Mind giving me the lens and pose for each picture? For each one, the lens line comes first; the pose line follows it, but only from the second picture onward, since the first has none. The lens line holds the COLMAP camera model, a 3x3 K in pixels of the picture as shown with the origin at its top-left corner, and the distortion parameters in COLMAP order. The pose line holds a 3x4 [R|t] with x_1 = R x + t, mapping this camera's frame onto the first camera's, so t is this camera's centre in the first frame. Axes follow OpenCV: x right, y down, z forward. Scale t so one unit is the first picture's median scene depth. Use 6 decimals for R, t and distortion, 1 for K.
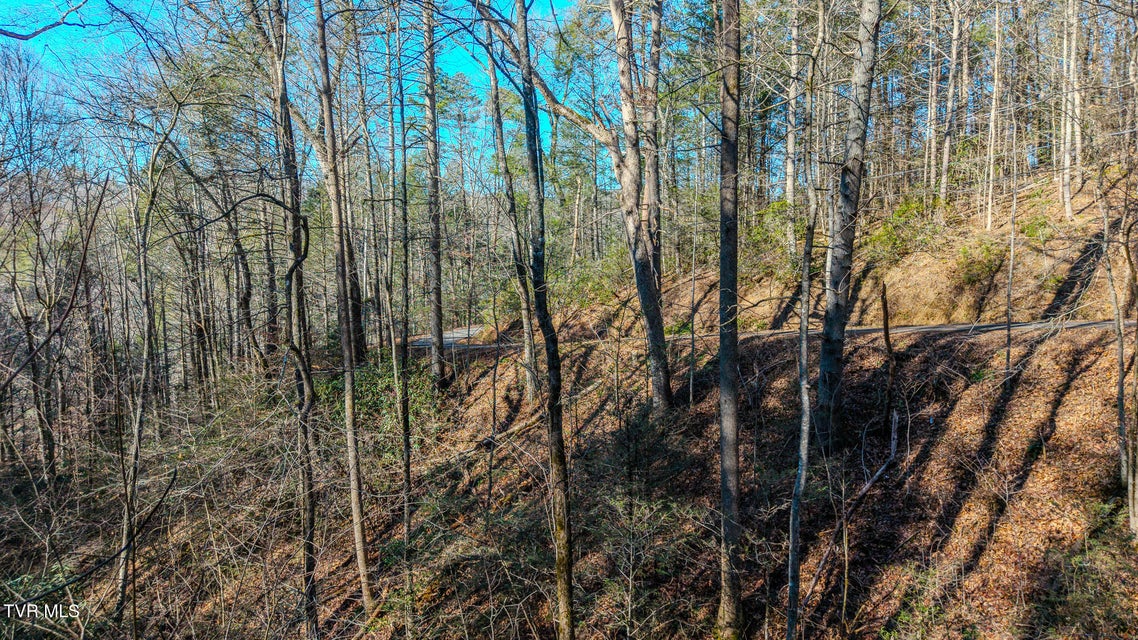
lens RADIAL K [[741.1, 0, 569.0], [0, 741.1, 320.0], [0, 0, 1]] dist [0.044715, -0.034592]
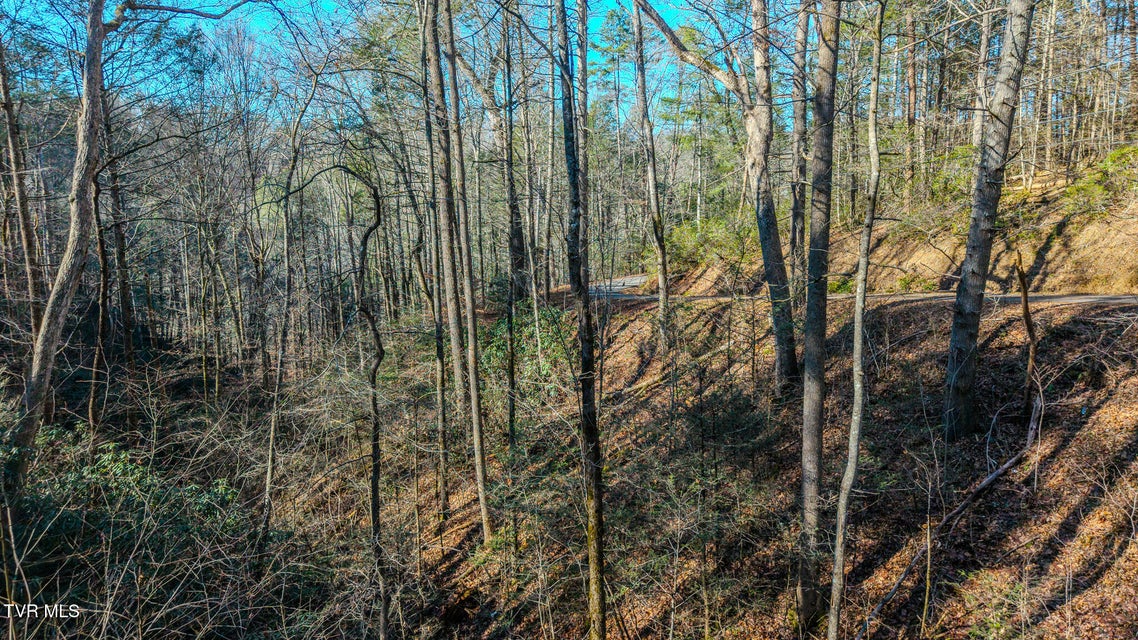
lens RADIAL K [[741.1, 0, 569.0], [0, 741.1, 320.0], [0, 0, 1]] dist [0.044715, -0.034592]
pose [[0.965060, 0.040025, -0.258952, 0.116665], [-0.020211, 0.996691, 0.078731, -0.022414], [0.261247, -0.070747, 0.962676, 0.018676]]
